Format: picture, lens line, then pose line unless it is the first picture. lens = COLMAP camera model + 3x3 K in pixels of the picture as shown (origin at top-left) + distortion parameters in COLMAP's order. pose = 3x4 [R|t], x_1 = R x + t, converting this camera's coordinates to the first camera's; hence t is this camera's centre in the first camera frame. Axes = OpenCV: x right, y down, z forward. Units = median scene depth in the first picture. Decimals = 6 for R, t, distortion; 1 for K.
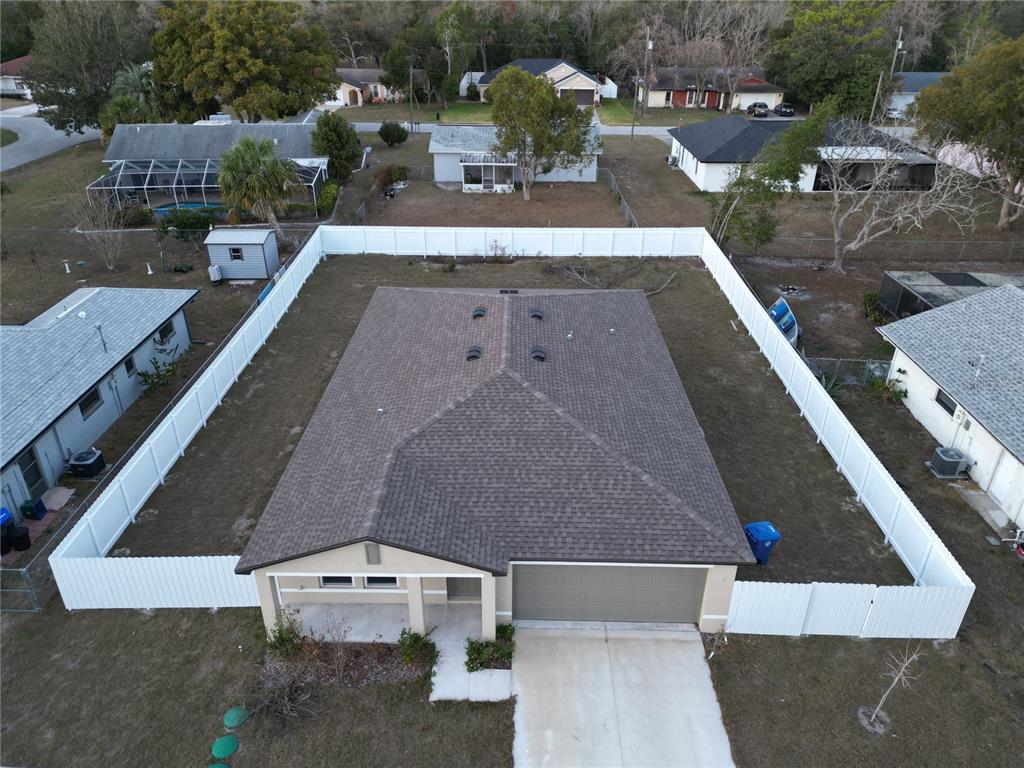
lens RADIAL K [[734.9, 0, 503.9], [0, 734.9, 387.8], [0, 0, 1]] dist [0.058918, -0.020843]
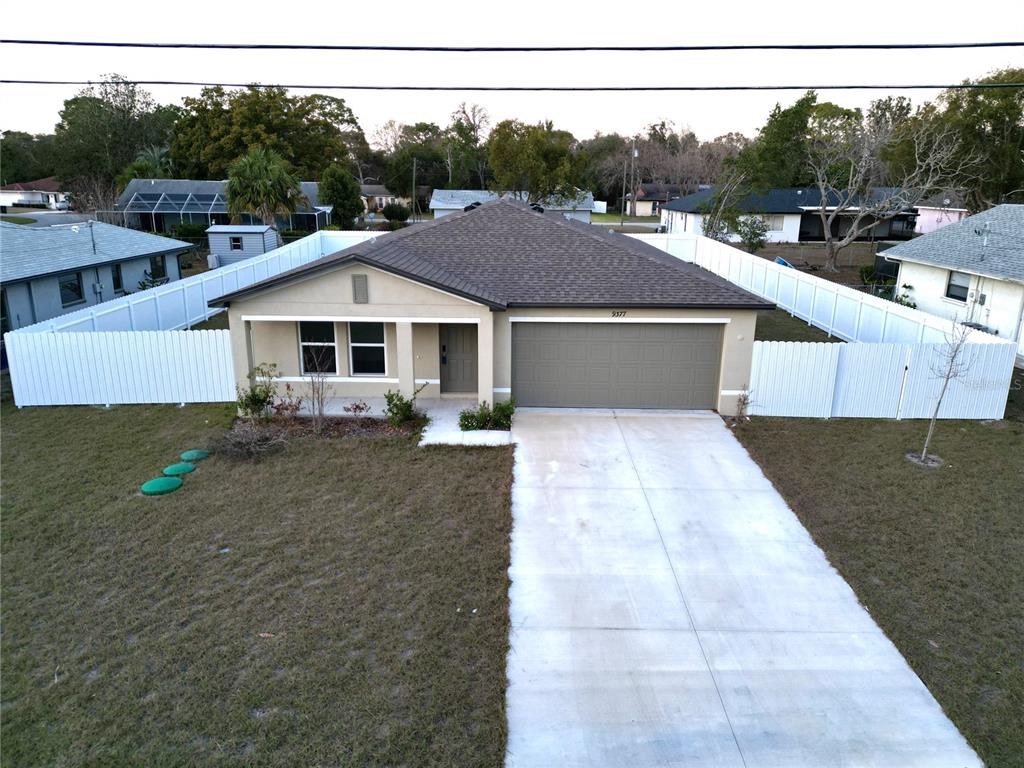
lens RADIAL K [[734.9, 0, 504.3], [0, 734.9, 379.2], [0, 0, 1]] dist [0.058918, -0.020843]
pose [[0.999967, 0.004783, 0.006577, -0.003021], [-0.003208, 0.975179, -0.221394, 0.487535], [-0.007473, 0.221366, 0.975162, 0.115078]]
